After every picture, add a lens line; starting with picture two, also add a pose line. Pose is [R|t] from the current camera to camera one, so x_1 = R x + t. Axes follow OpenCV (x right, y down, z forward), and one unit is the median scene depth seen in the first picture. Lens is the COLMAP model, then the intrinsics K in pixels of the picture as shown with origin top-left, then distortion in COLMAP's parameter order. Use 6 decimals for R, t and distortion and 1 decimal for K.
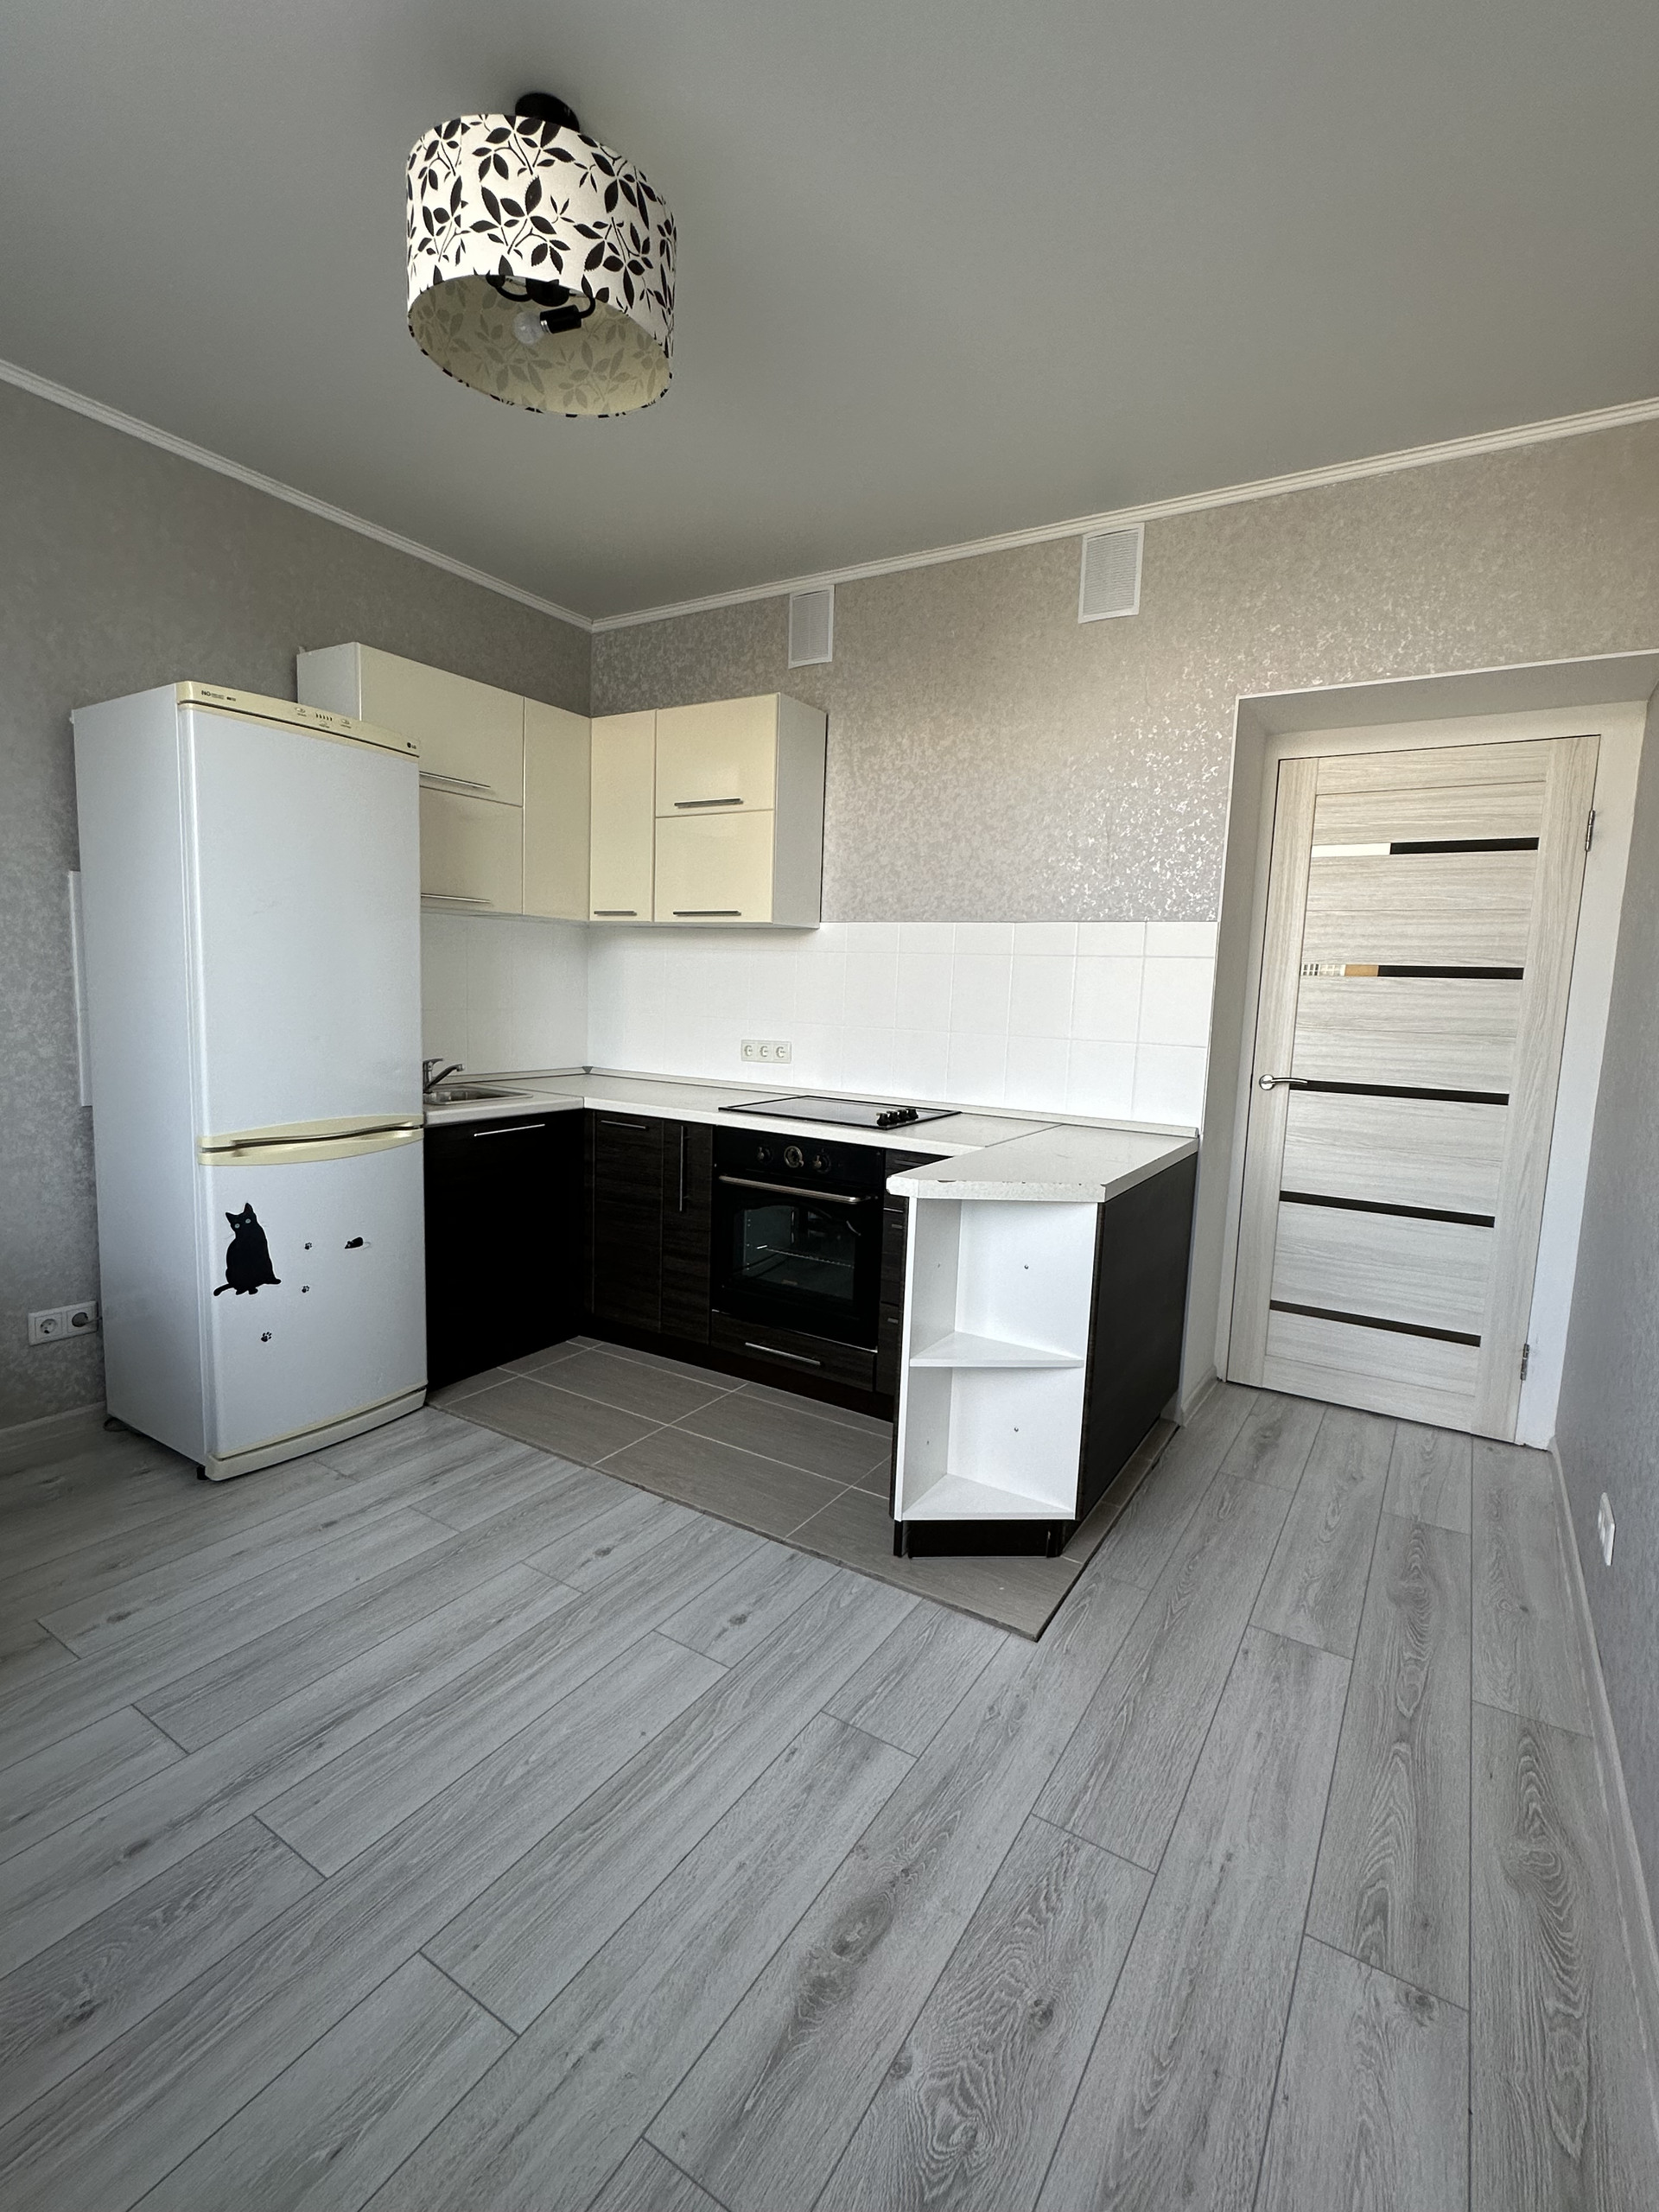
lens RADIAL K [[1021.0, 0, 829.5], [0, 1021.0, 1106.0], [0, 0, 1]] dist [-0.001371, -0.000054]
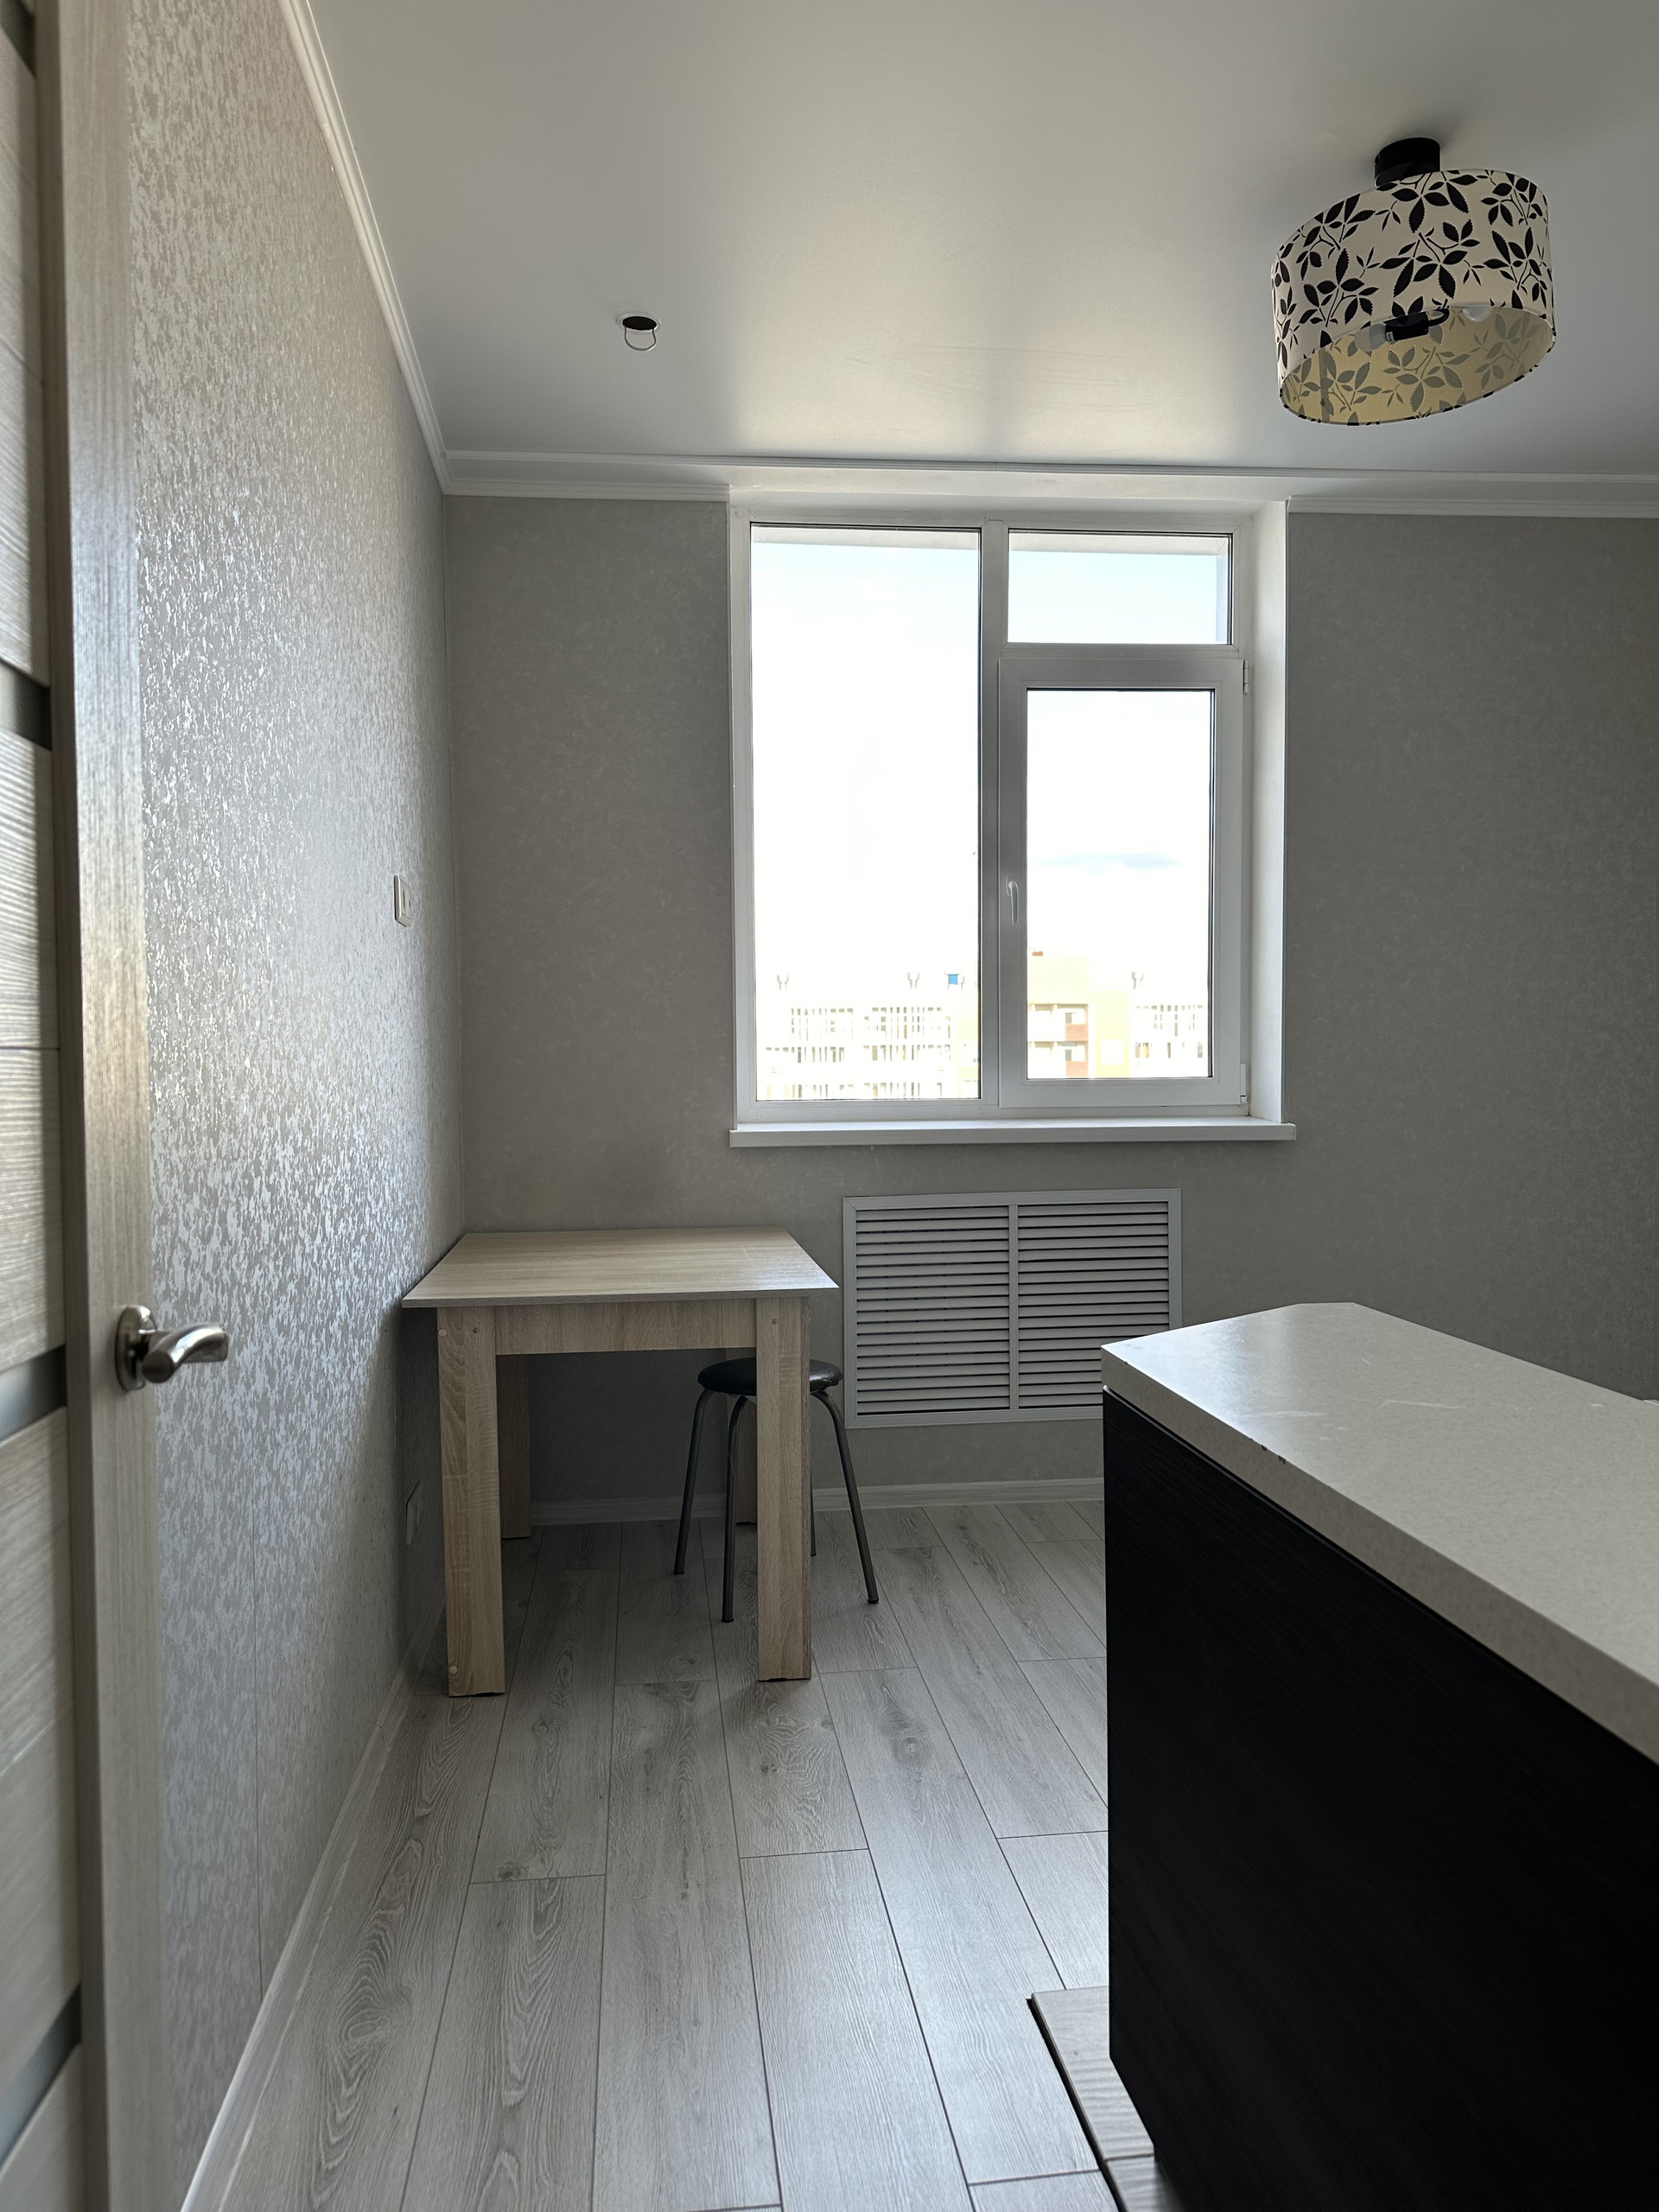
lens RADIAL K [[1536.5, 0, 829.5], [0, 1536.5, 1106.0], [0, 0, 1]] dist [-0.000981, -0.001800]
pose [[-0.775652, -0.007035, -0.631121, 1.057828], [-0.093281, 0.990235, 0.103606, -0.135344], [0.624229, 0.139234, -0.768734, 1.843746]]
